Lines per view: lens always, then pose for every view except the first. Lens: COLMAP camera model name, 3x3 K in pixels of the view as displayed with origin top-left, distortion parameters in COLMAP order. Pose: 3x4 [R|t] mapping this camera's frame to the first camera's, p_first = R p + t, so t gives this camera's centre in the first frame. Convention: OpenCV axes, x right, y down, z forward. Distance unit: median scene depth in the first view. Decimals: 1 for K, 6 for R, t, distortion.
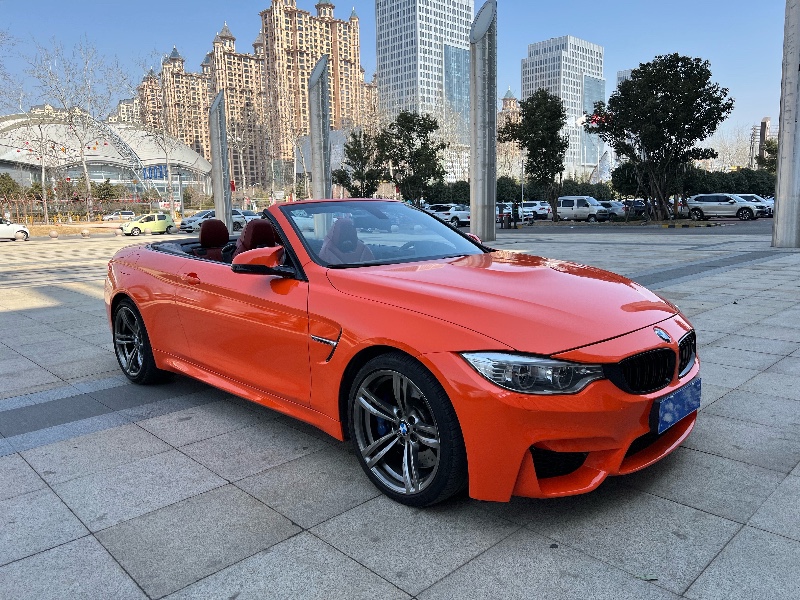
lens RADIAL K [[601.1, 0, 398.0], [0, 601.1, 299.5], [0, 0, 1]] dist [0.015990, -0.033090]
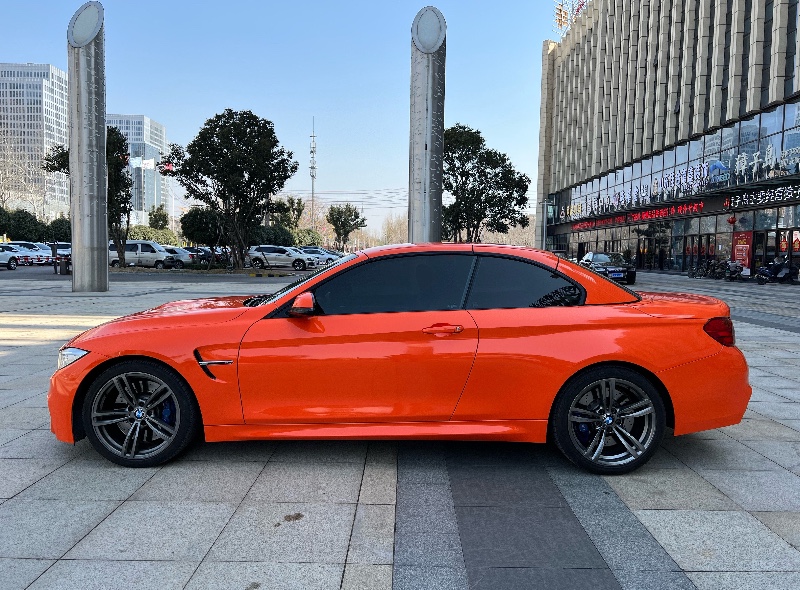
lens RADIAL K [[601.1, 0, 397.7], [0, 601.1, 293.3], [0, 0, 1]] dist [0.015990, -0.033090]
pose [[0.691099, -0.006017, 0.722735, -0.104619], [0.067745, 0.996102, -0.056486, -0.013945], [-0.719578, 0.087999, 0.688813, 0.102087]]
